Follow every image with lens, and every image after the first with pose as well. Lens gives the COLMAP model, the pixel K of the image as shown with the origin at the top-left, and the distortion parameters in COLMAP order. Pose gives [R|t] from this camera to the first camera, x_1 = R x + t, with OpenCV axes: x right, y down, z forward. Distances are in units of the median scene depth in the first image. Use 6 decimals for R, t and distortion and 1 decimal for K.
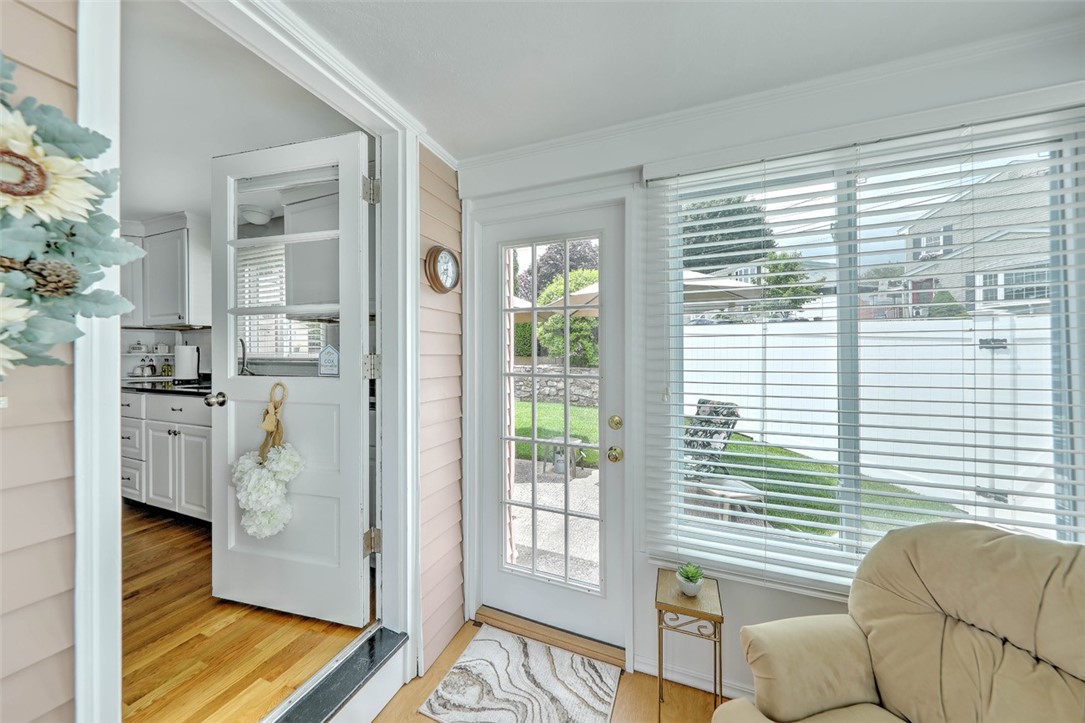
lens RADIAL K [[366.5, 0, 538.8], [0, 366.5, 355.6], [0, 0, 1]] dist [0.001854, 0.000054]
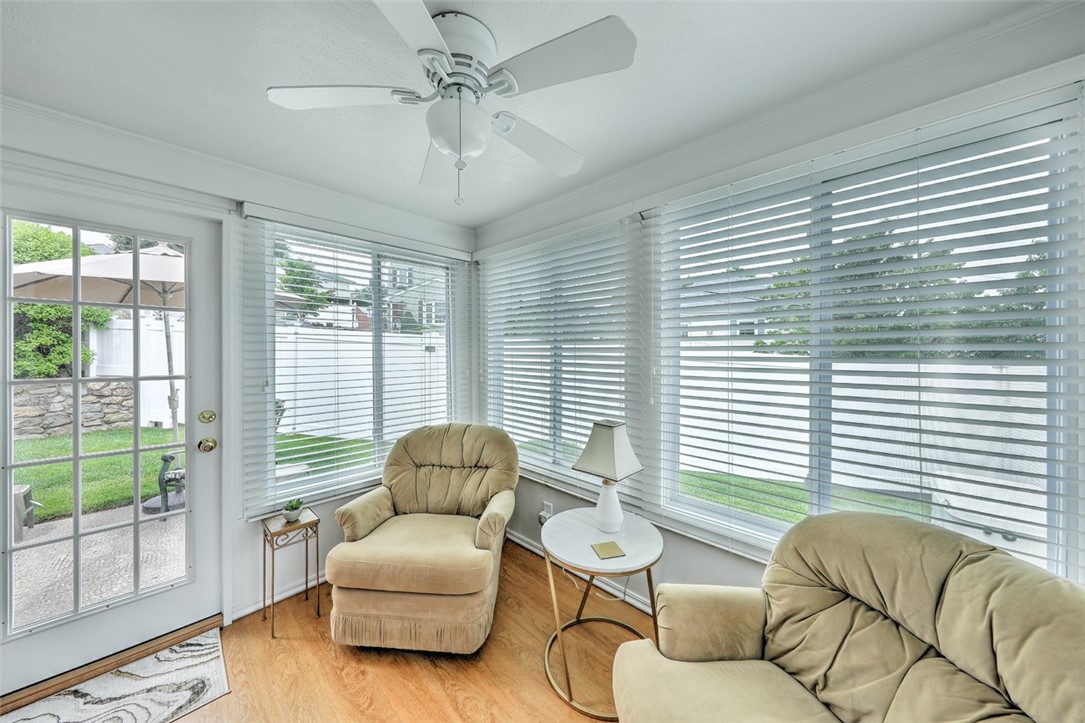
lens RADIAL K [[366.5, 0, 538.8], [0, 366.5, 355.6], [0, 0, 1]] dist [0.001854, 0.000054]
pose [[0.384435, -0.003815, 0.923144, -0.465616], [0.009231, 0.999957, 0.000288, 0.012171], [-0.923106, 0.008411, 0.384454, -0.385243]]
